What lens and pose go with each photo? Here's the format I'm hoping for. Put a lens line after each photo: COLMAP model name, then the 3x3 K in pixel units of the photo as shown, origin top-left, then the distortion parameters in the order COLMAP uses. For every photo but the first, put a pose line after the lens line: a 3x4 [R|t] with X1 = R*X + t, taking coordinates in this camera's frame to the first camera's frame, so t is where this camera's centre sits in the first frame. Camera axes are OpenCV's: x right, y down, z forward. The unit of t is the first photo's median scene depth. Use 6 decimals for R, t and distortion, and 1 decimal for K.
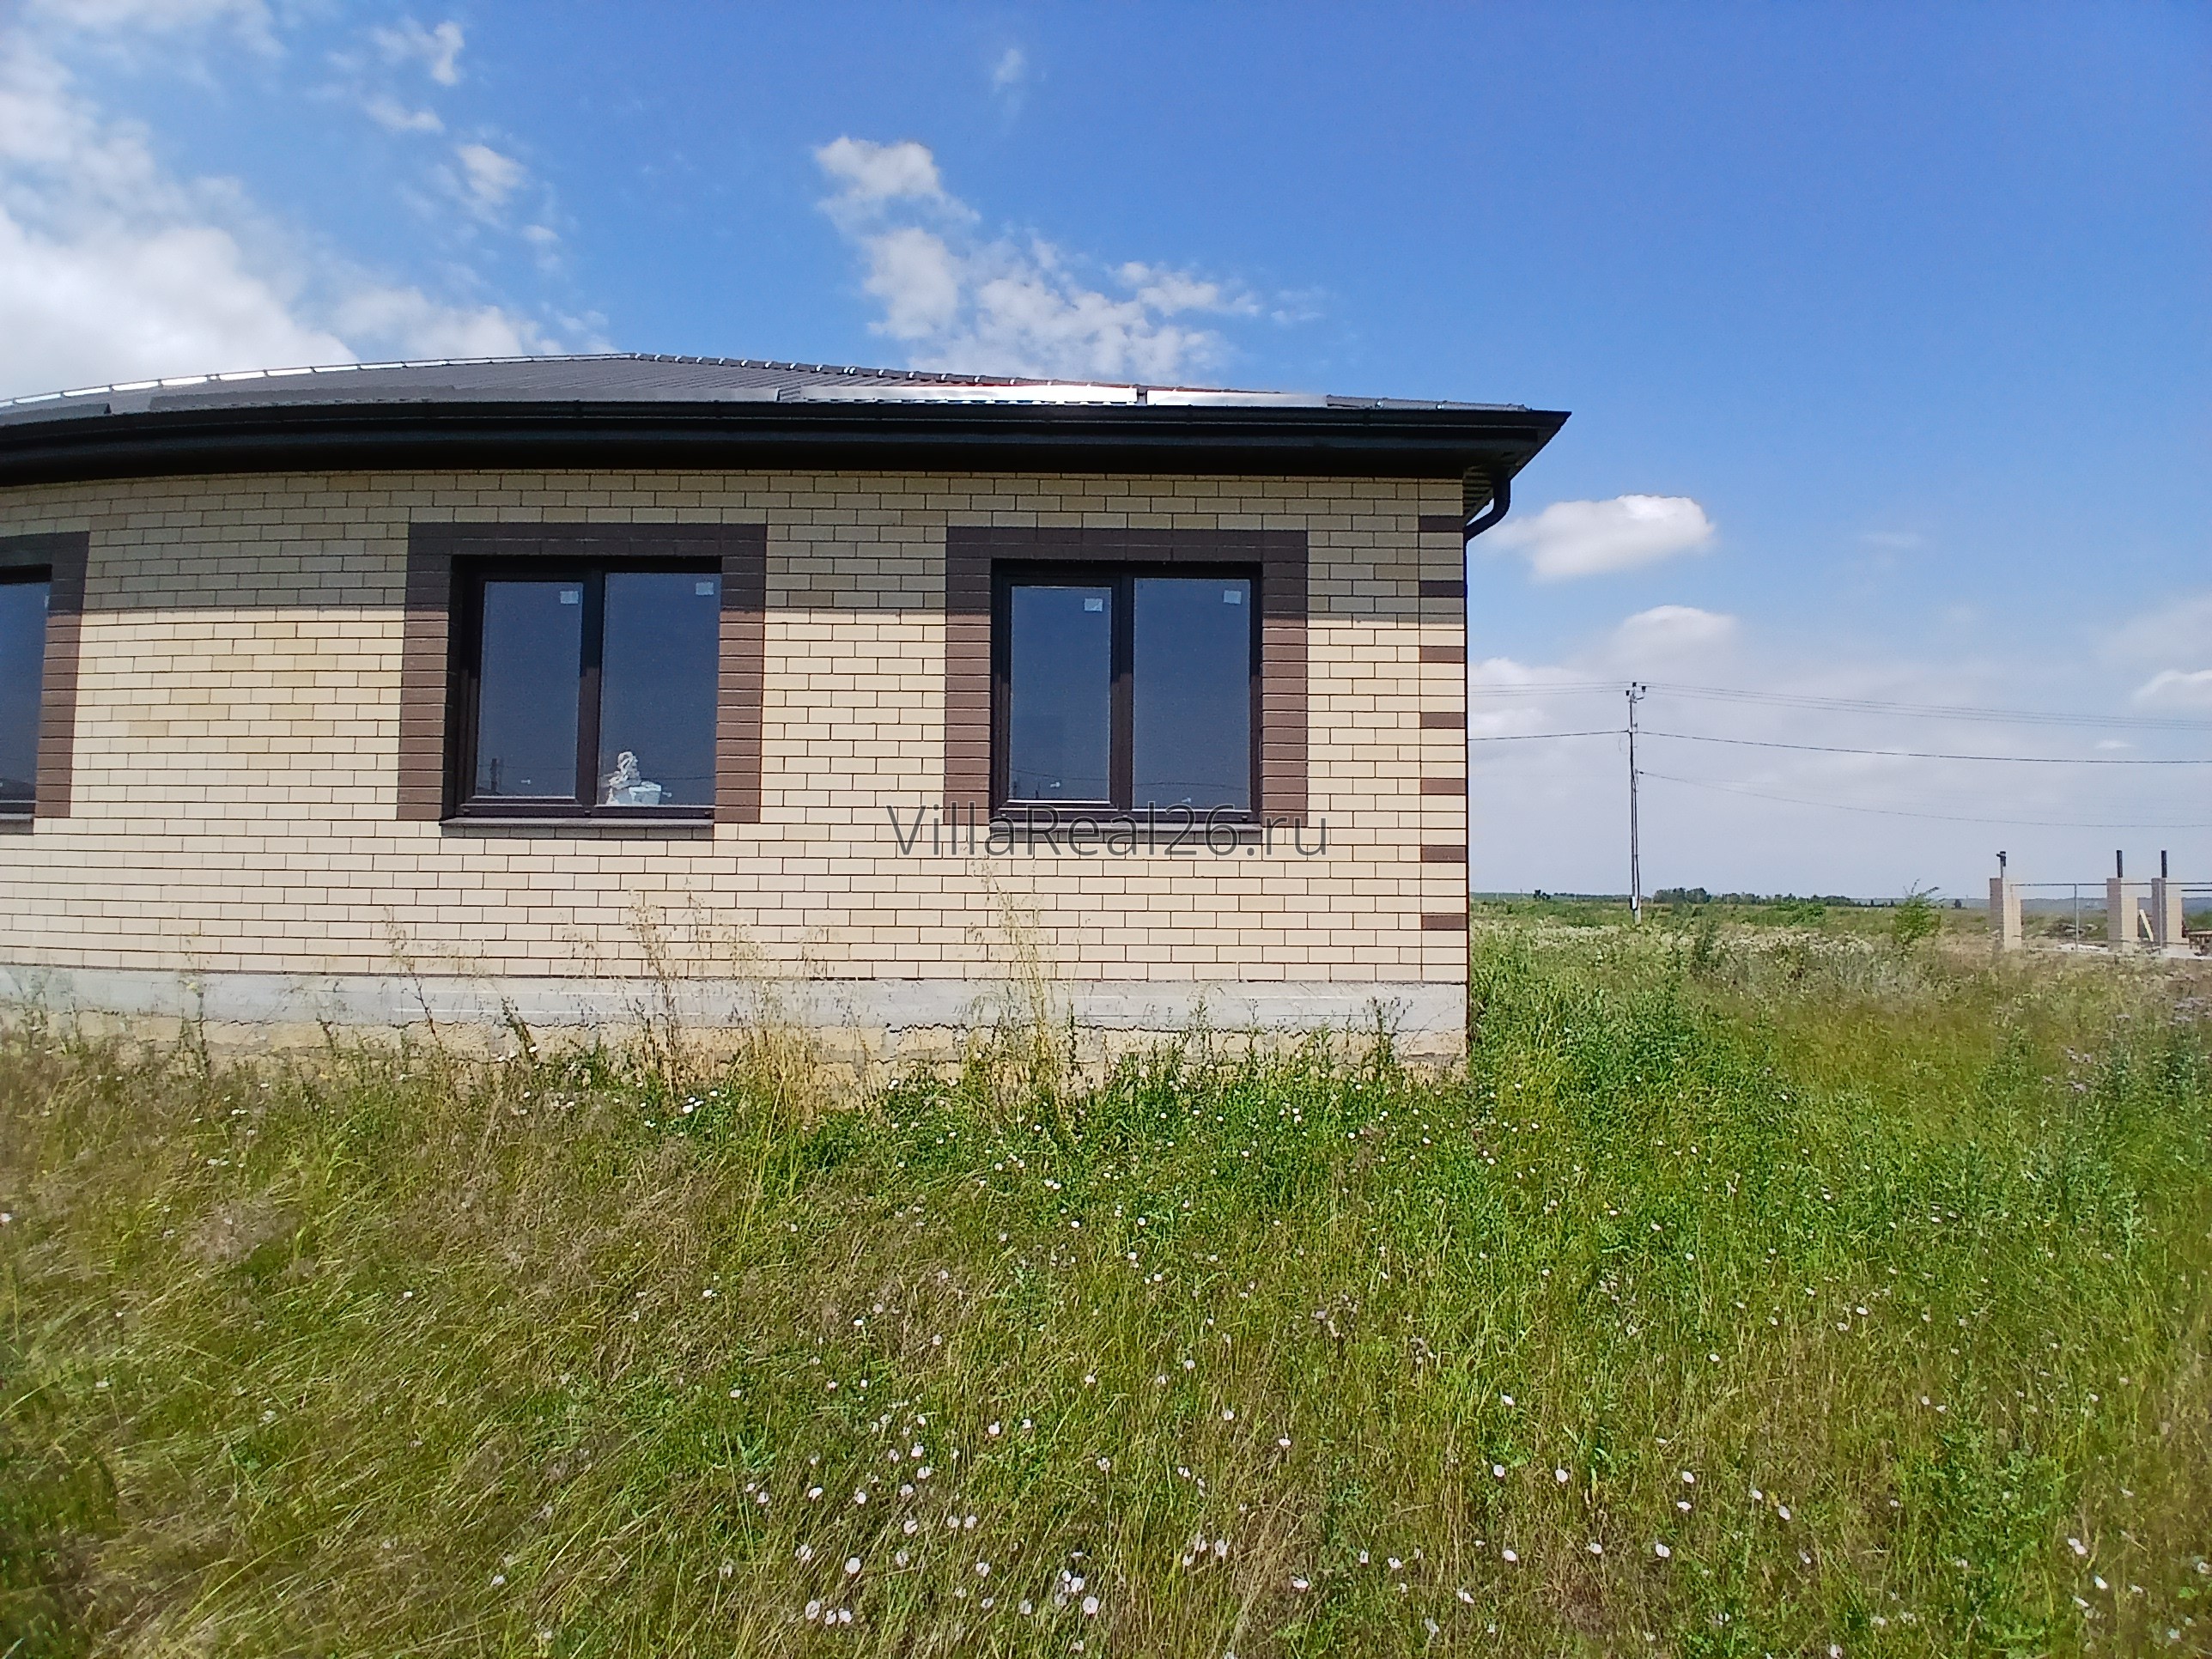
lens RADIAL K [[1187.2, 0, 1106.0], [0, 1187.2, 829.5], [0, 0, 1]] dist [-0.001080, -0.053183]
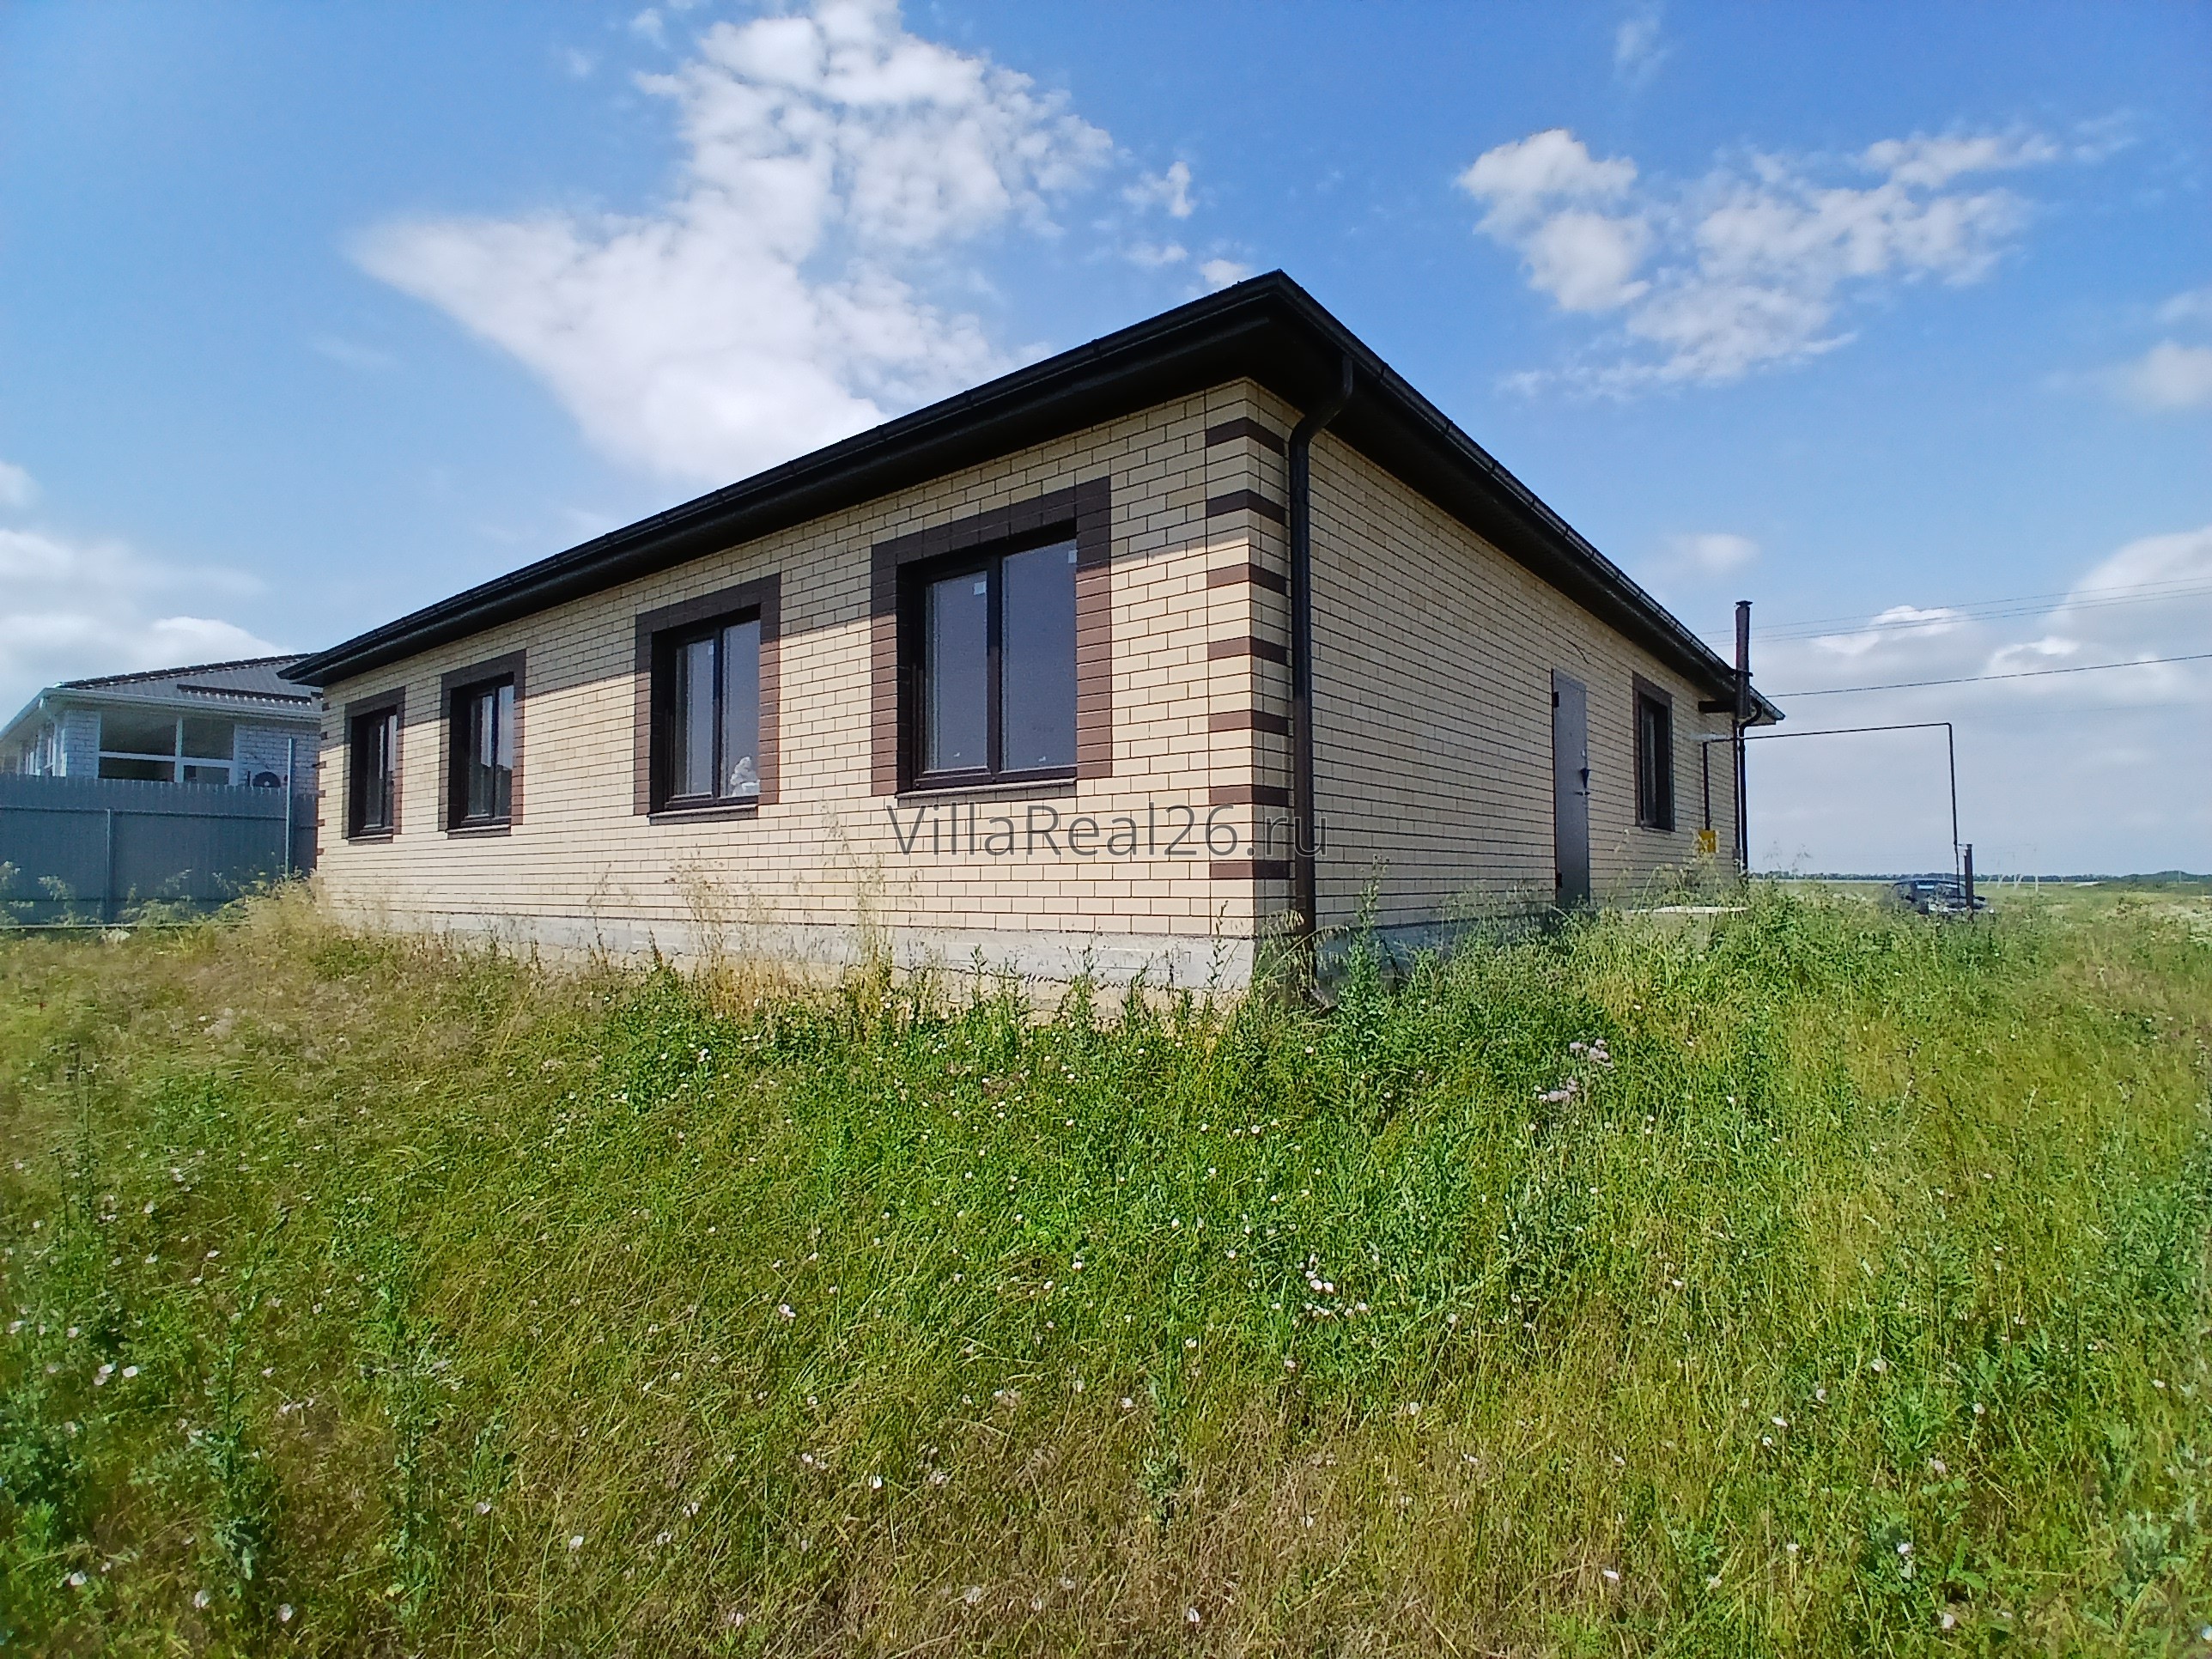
lens RADIAL K [[1108.6, 0, 1128.7], [0, 1108.6, 824.9], [0, 0, 1]] dist [0.000526, -0.042082]
pose [[0.779655, -0.044482, -0.624628, 0.742648], [0.049625, 0.998726, -0.009181, 0.046582], [0.624240, -0.023840, 0.780869, 0.285628]]
